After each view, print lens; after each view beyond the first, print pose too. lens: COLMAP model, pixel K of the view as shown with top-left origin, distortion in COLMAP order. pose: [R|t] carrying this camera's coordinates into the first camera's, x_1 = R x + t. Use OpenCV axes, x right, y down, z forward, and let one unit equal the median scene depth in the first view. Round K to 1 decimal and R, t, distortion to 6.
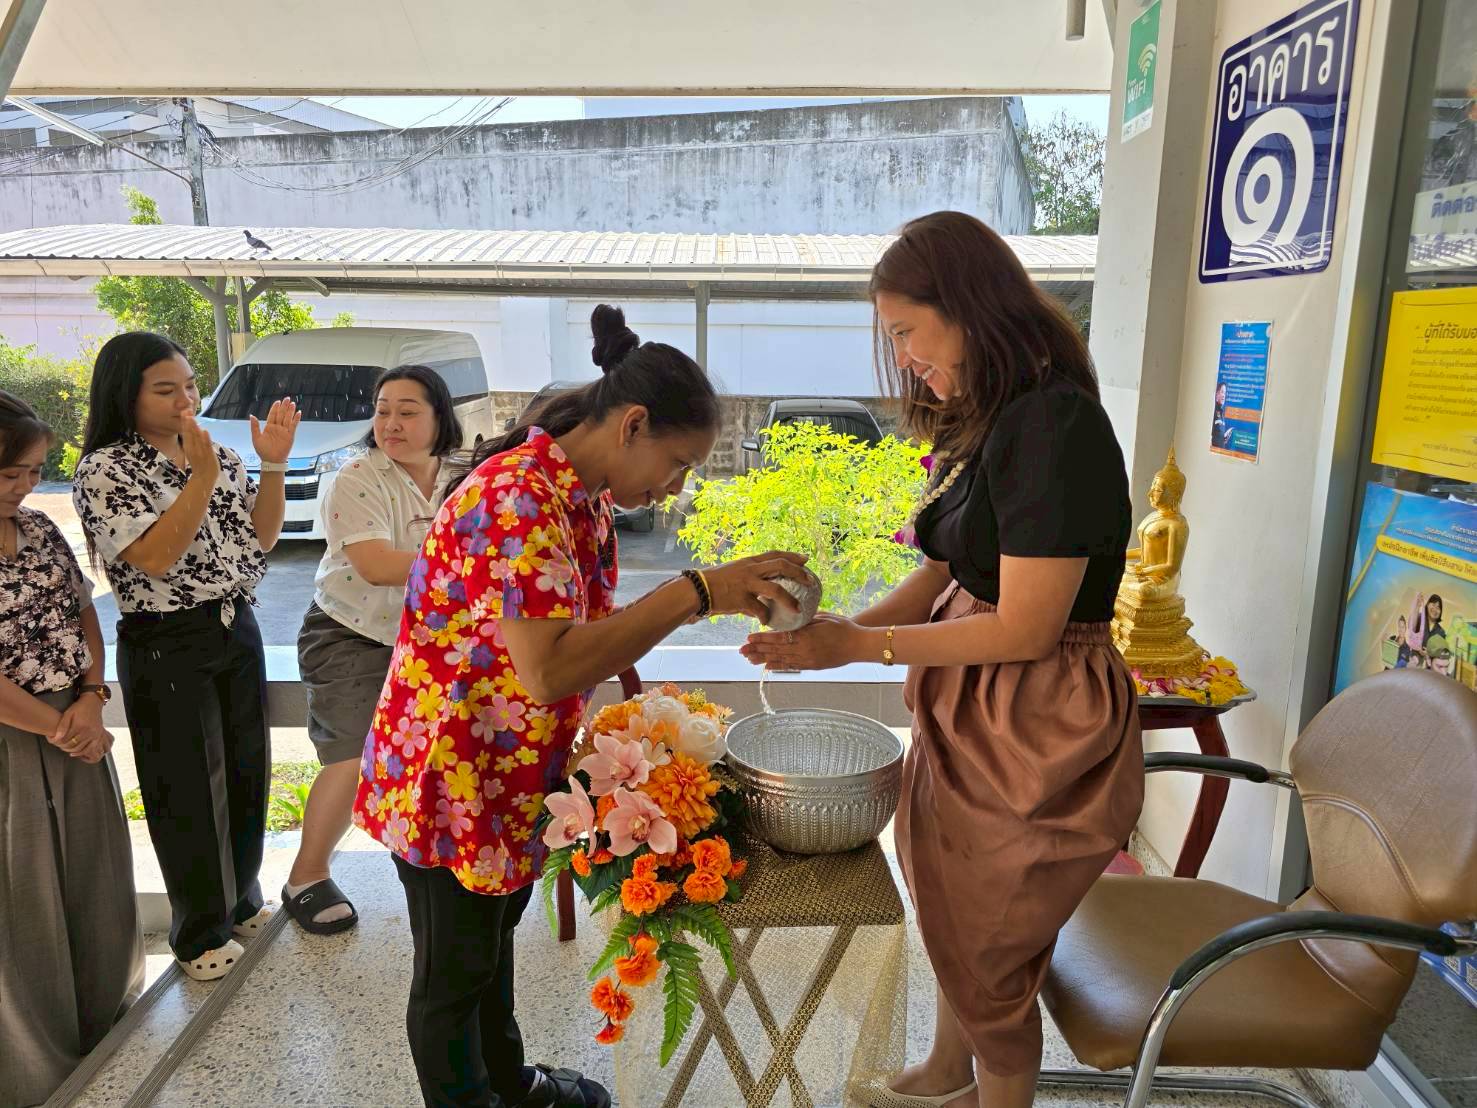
lens RADIAL K [[1018.8, 0, 739.3], [0, 1018.8, 530.6], [0, 0, 1]] dist [0.044790, -0.043762]
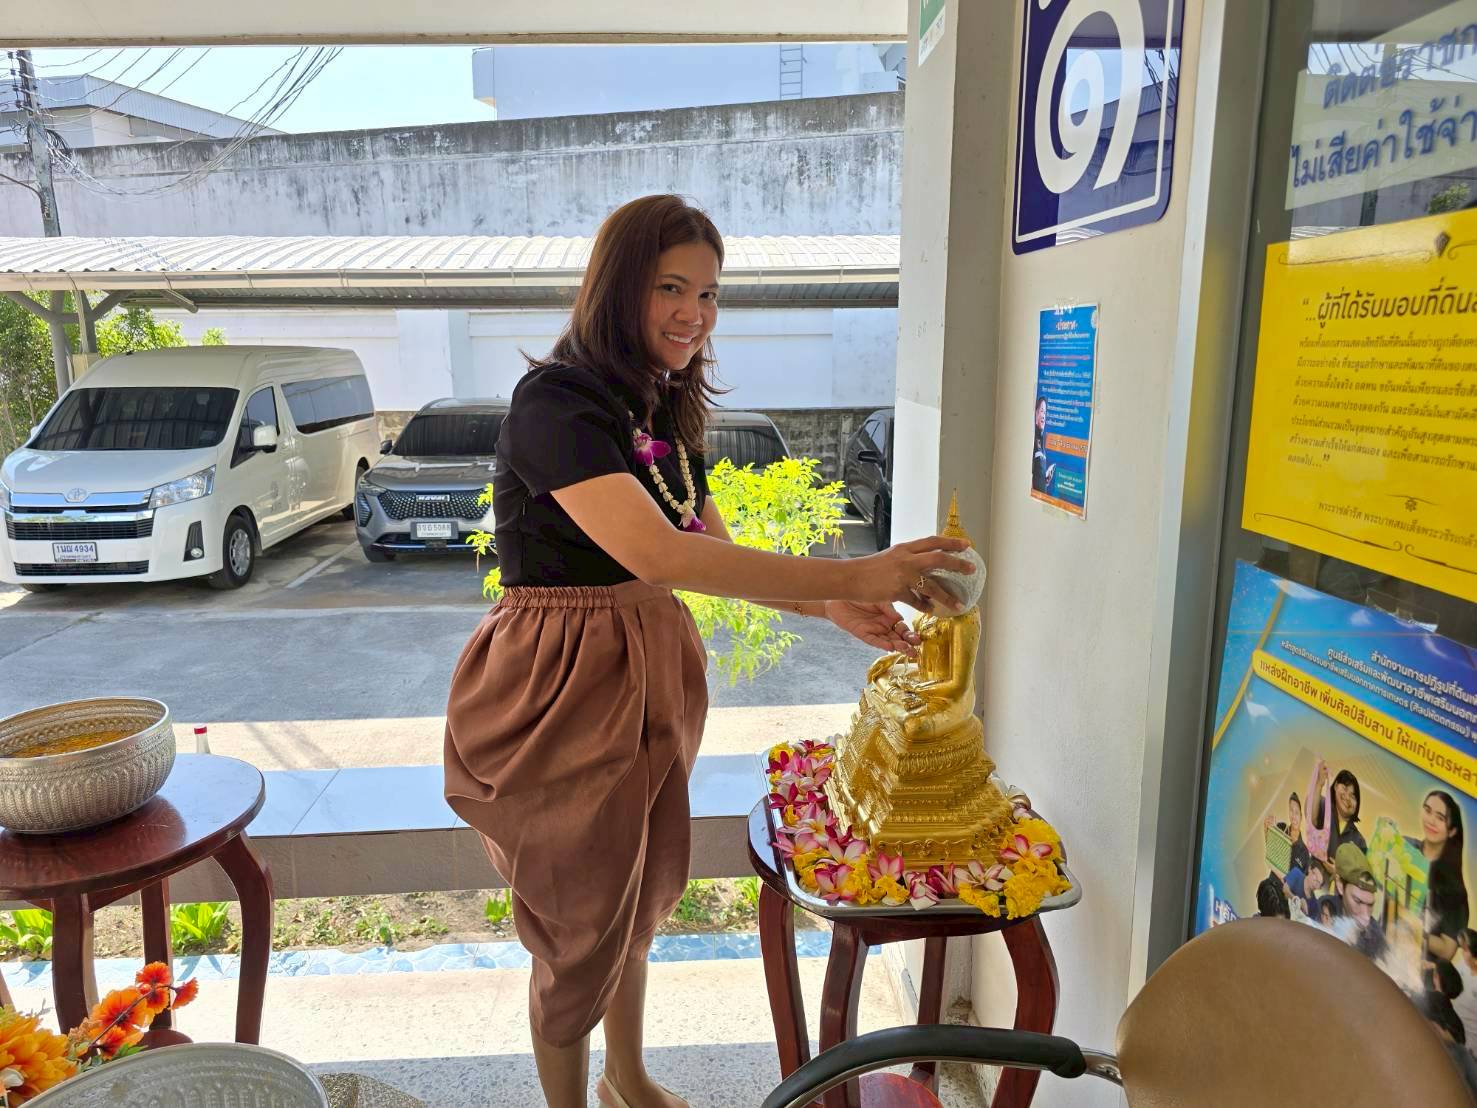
lens RADIAL K [[1031.2, 0, 720.7], [0, 1031.2, 545.7], [0, 0, 1]] dist [0.042266, -0.041092]
pose [[0.998724, -0.027566, 0.042319, 0.052019], [0.027506, 0.999620, 0.002010, -0.012155], [-0.042358, -0.000843, 0.999102, 0.074035]]
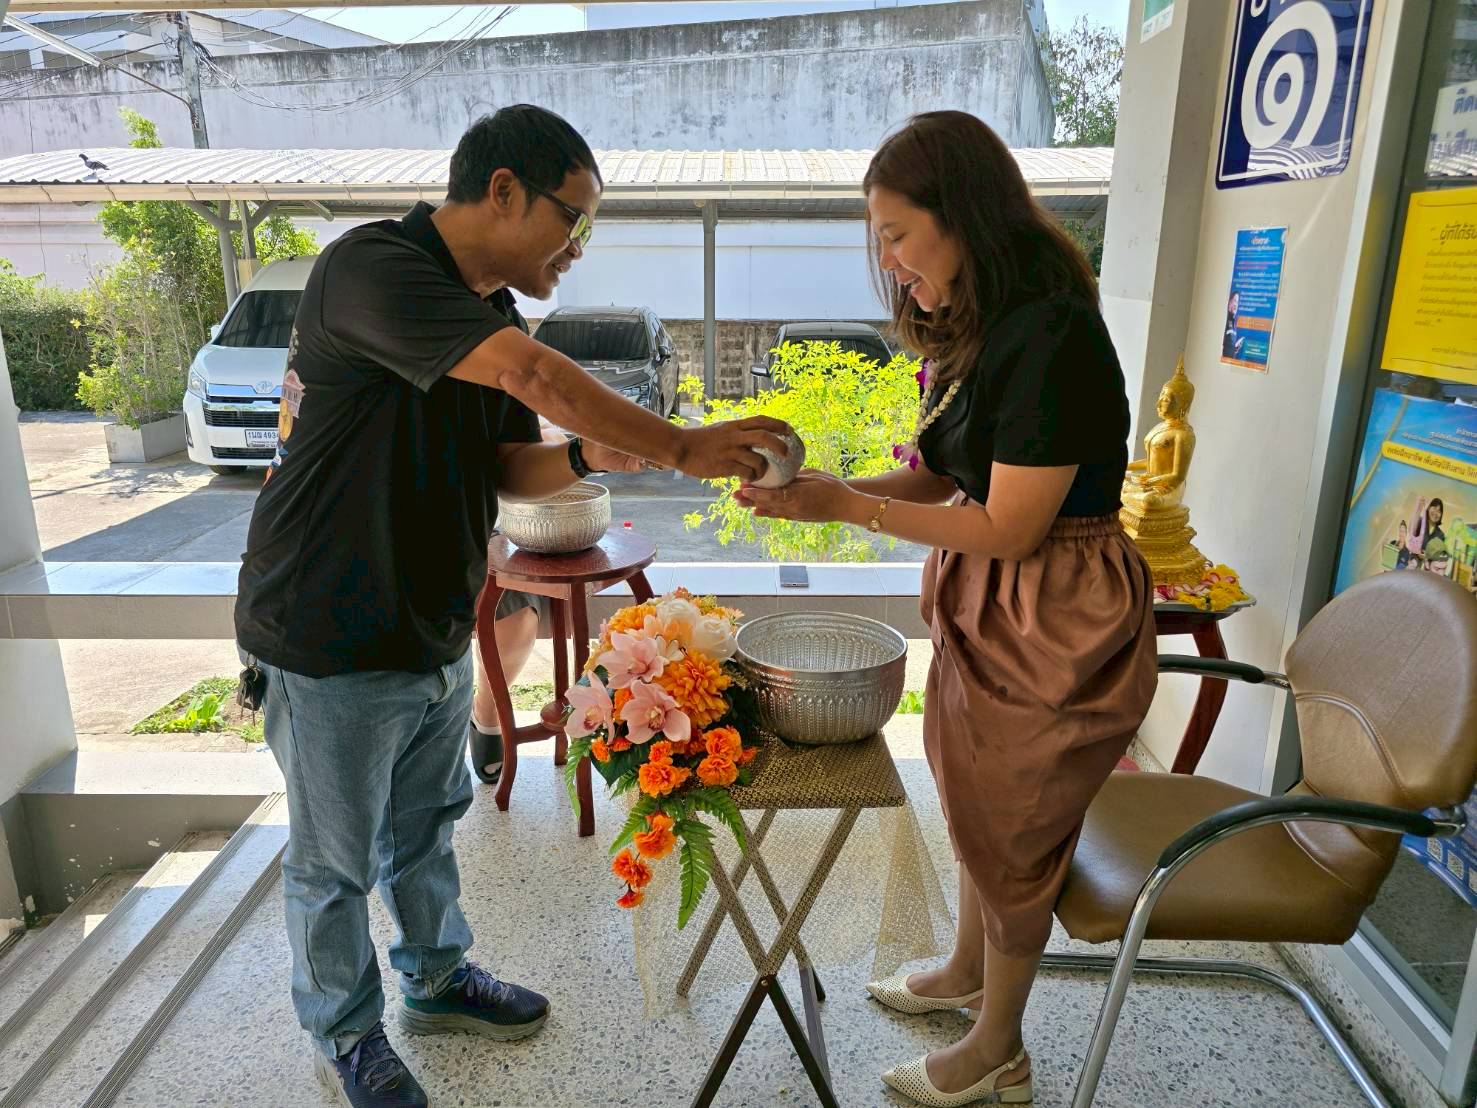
lens RADIAL K [[1018.8, 0, 725.1], [0, 1018.8, 543.4], [0, 0, 1]] dist [0.042133, -0.039282]
pose [[0.999729, -0.003322, -0.023054, -0.000036], [0.005210, 0.996591, 0.082335, 0.003234], [0.022702, -0.082433, 0.996338, -0.004639]]
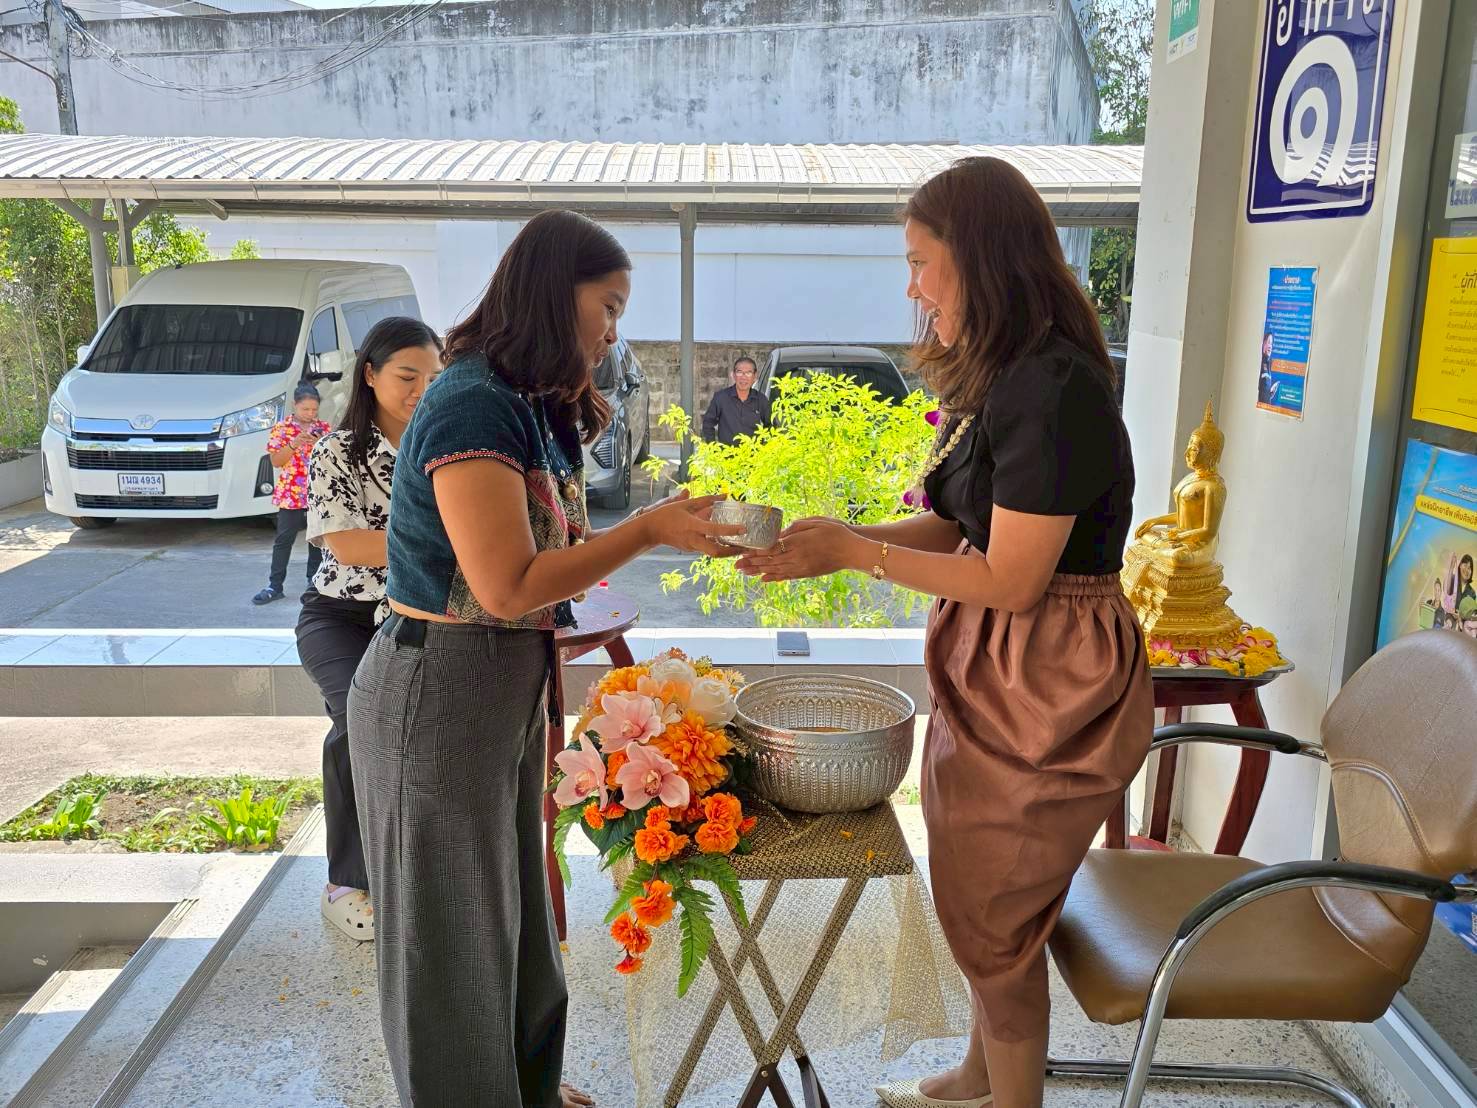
lens RADIAL K [[1269.8, 0, 738.4], [0, 1269.8, 535.8], [0, 0, 1]] dist [0.043348, -0.046595]
pose [[0.999985, -0.002725, 0.004794, -0.002250], [0.002627, 0.999788, 0.020398, 0.003007], [-0.004848, -0.020385, 0.999780, -0.033062]]
